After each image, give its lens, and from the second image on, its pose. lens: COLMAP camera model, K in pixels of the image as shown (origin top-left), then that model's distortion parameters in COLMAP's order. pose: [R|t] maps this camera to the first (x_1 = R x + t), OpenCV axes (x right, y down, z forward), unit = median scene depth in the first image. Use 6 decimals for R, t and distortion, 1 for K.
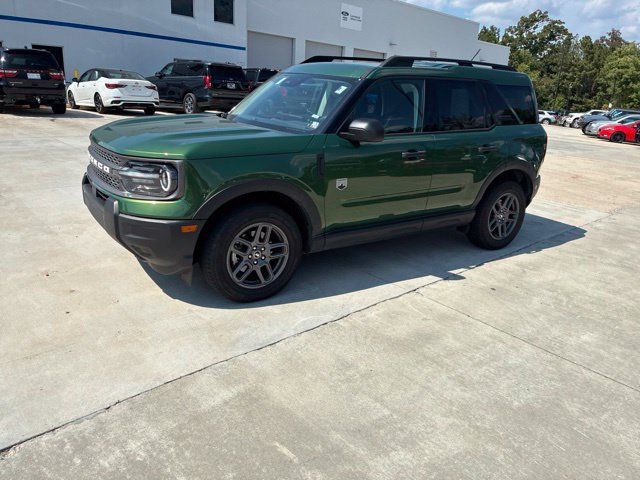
lens RADIAL K [[483.6, 0, 323.6], [0, 483.6, 238.4], [0, 0, 1]] dist [0.061958, -0.086482]
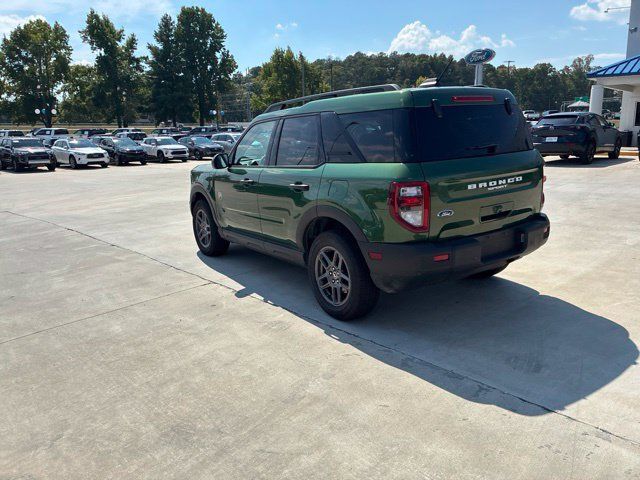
lens RADIAL K [[488.5, 0, 315.4], [0, 488.5, 235.8], [0, 0, 1]] dist [0.061253, -0.080877]
pose [[-0.015107, 0.147897, -0.988887, 1.381215], [-0.262412, 0.953747, 0.146650, -0.261226], [0.964838, 0.261711, 0.024402, 1.124927]]
